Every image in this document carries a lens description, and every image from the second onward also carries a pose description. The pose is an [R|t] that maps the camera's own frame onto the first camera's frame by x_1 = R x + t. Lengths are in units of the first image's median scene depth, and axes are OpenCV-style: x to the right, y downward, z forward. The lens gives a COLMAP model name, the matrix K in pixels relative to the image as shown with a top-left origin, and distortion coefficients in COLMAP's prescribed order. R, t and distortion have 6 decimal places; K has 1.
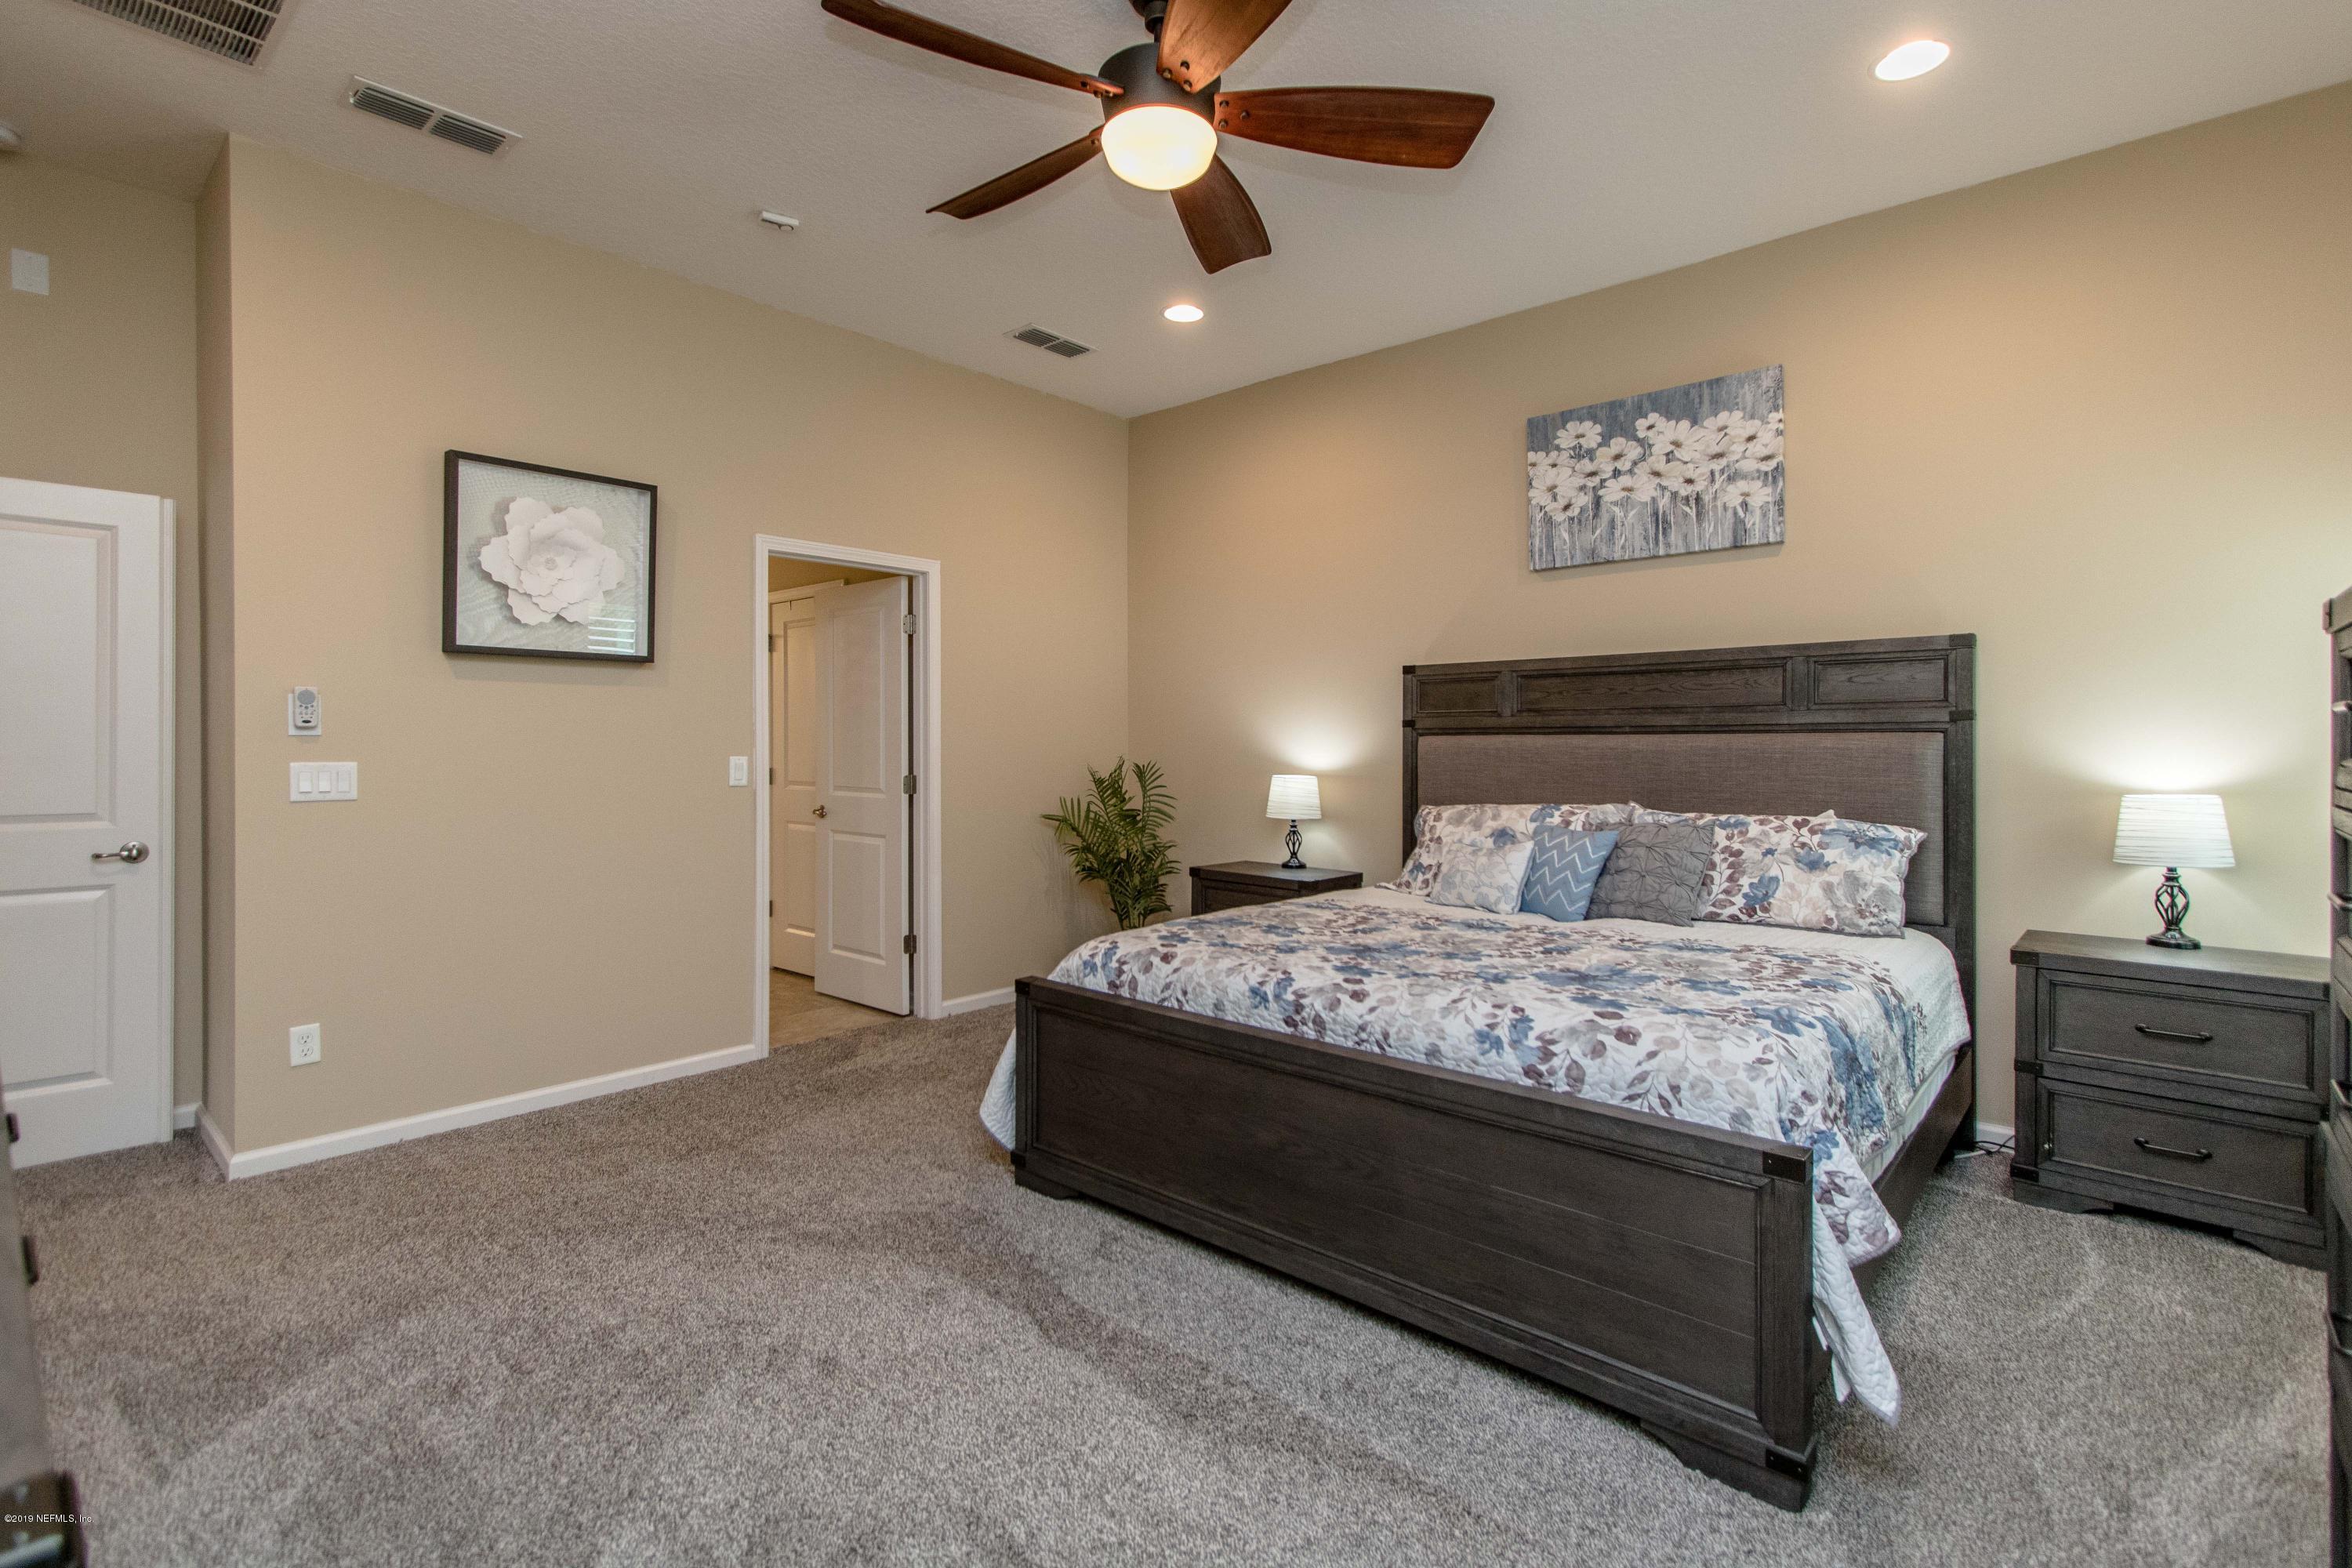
lens RADIAL K [[1101.9, 0, 1225.3], [0, 1101.9, 747.0], [0, 0, 1]] dist [0.003099, 0.000351]
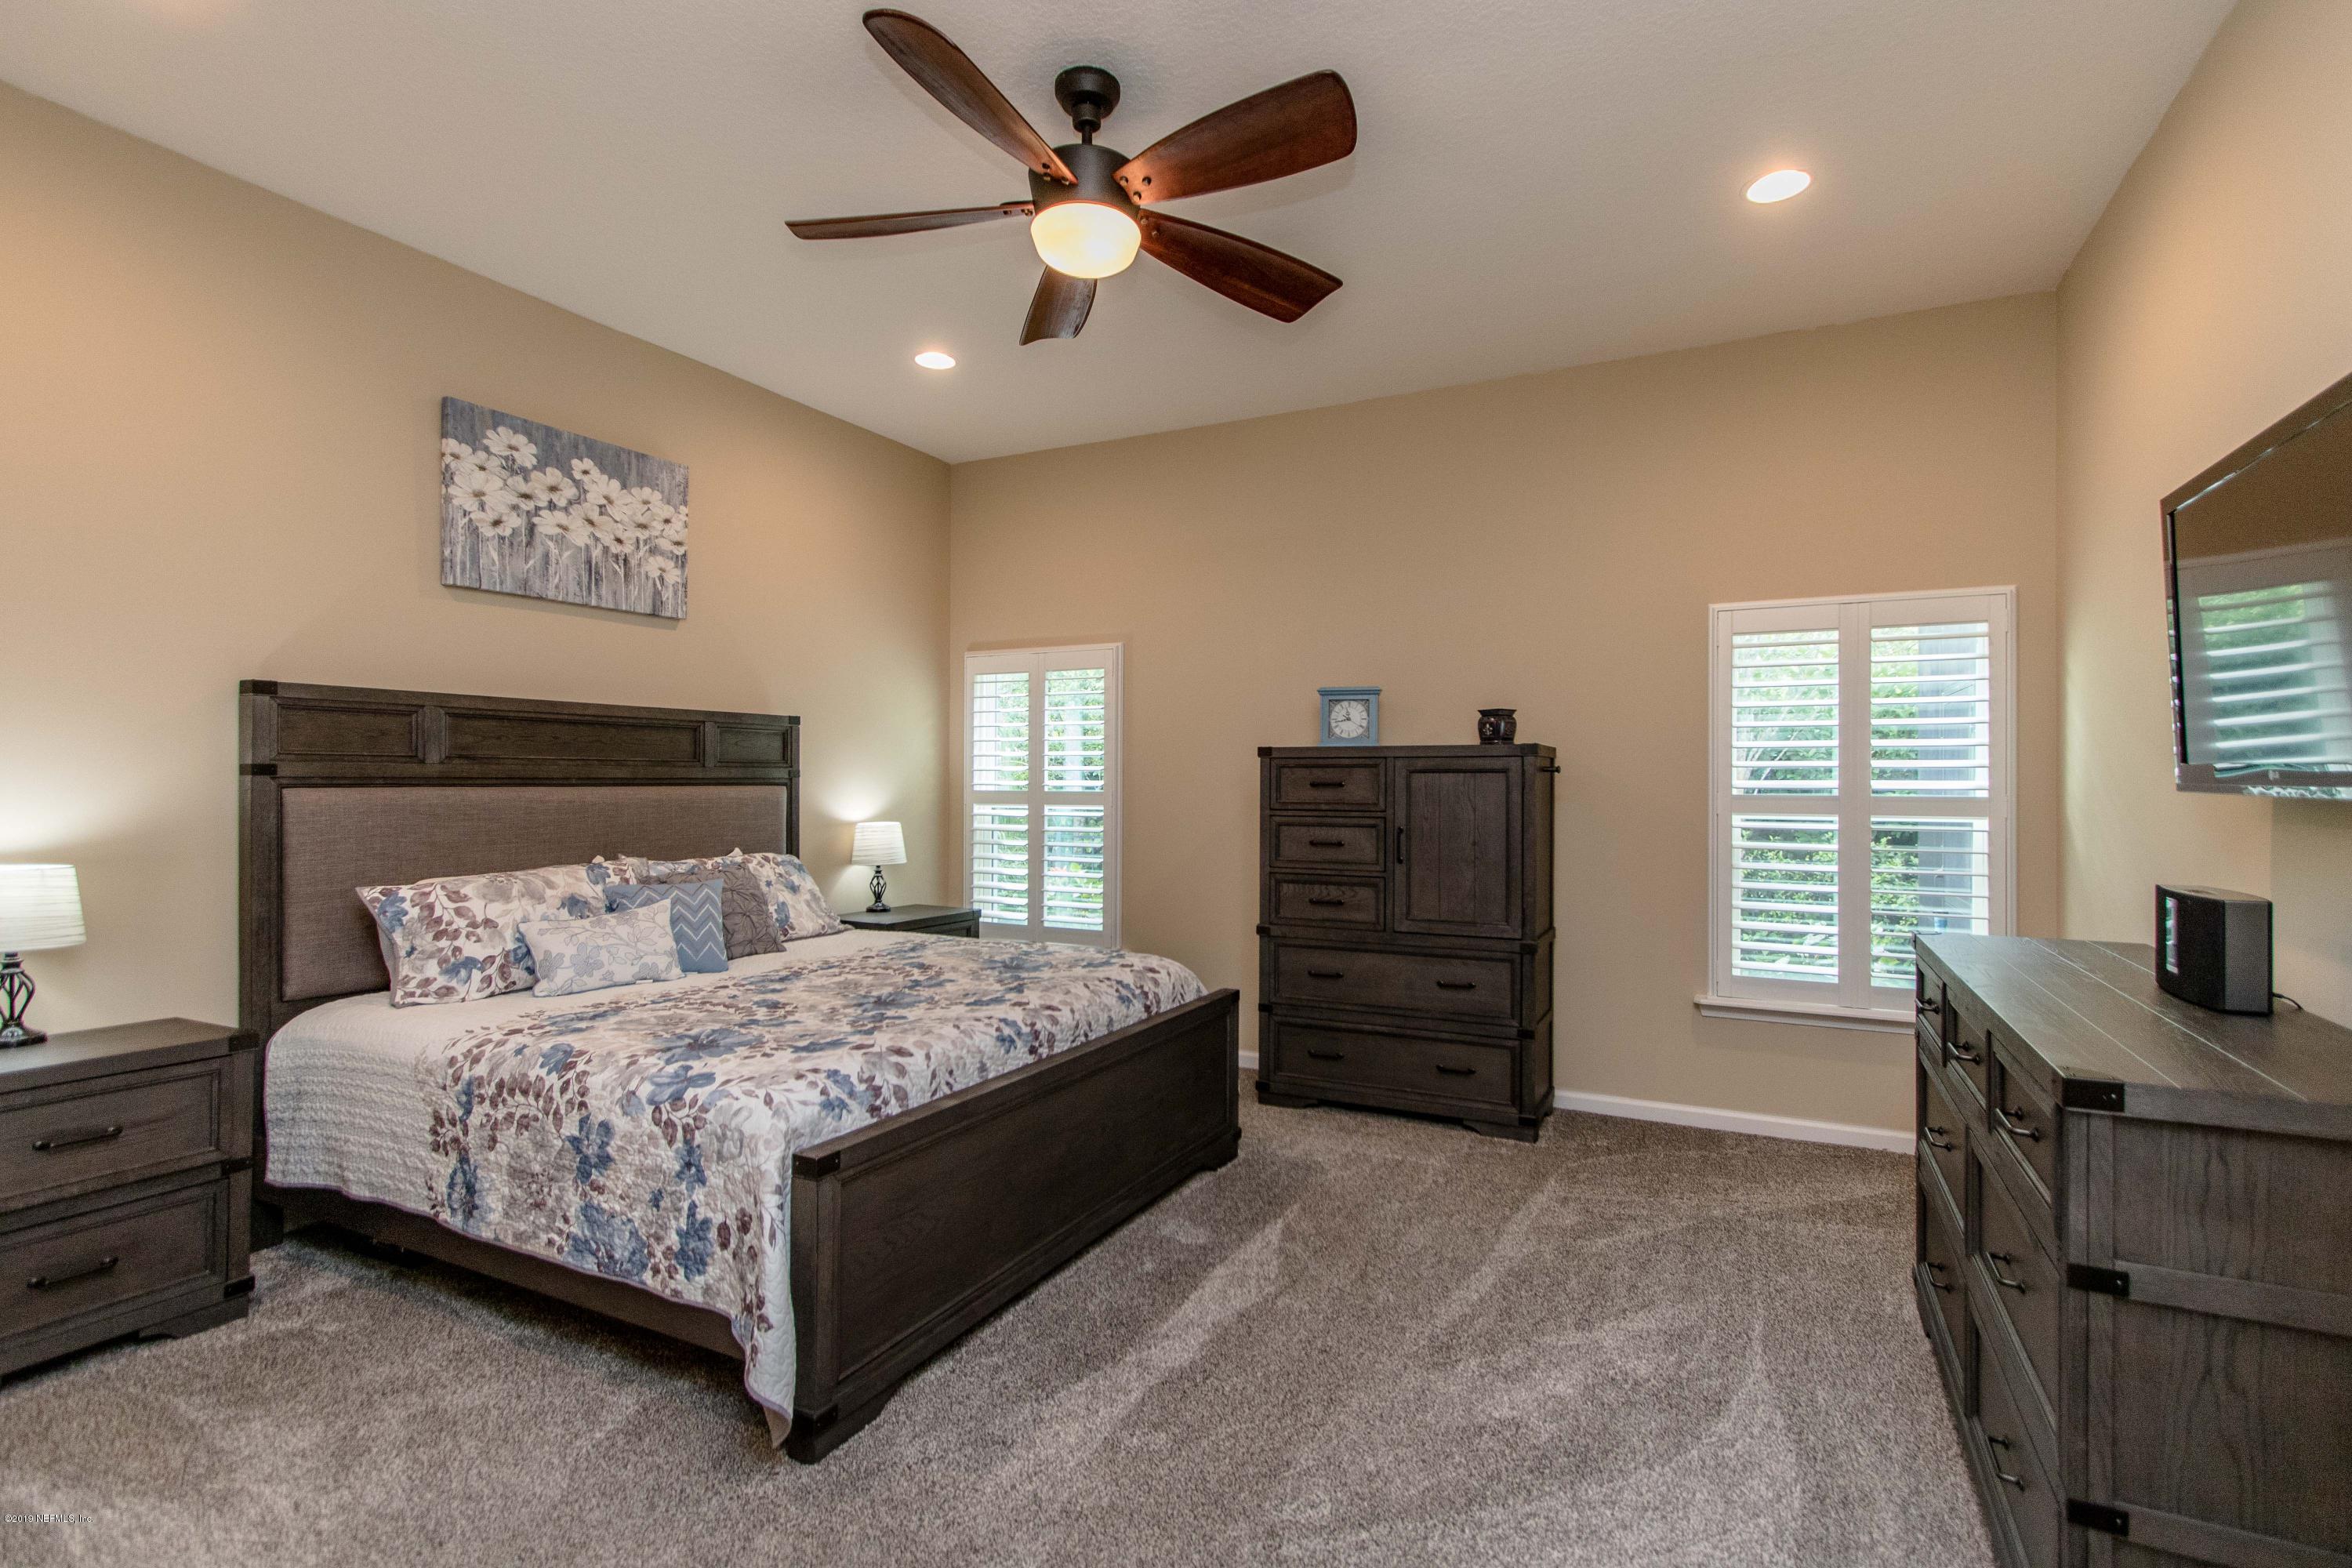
lens RADIAL K [[1101.9, 0, 1166.6], [0, 1101.9, 780.5], [0, 0, 1]] dist [0.003099, 0.000351]
pose [[-0.231277, 0.001064, 0.972887, -0.674545], [0.001915, 0.999998, -0.000639, -0.014829], [-0.972886, 0.001715, -0.231279, 0.714747]]
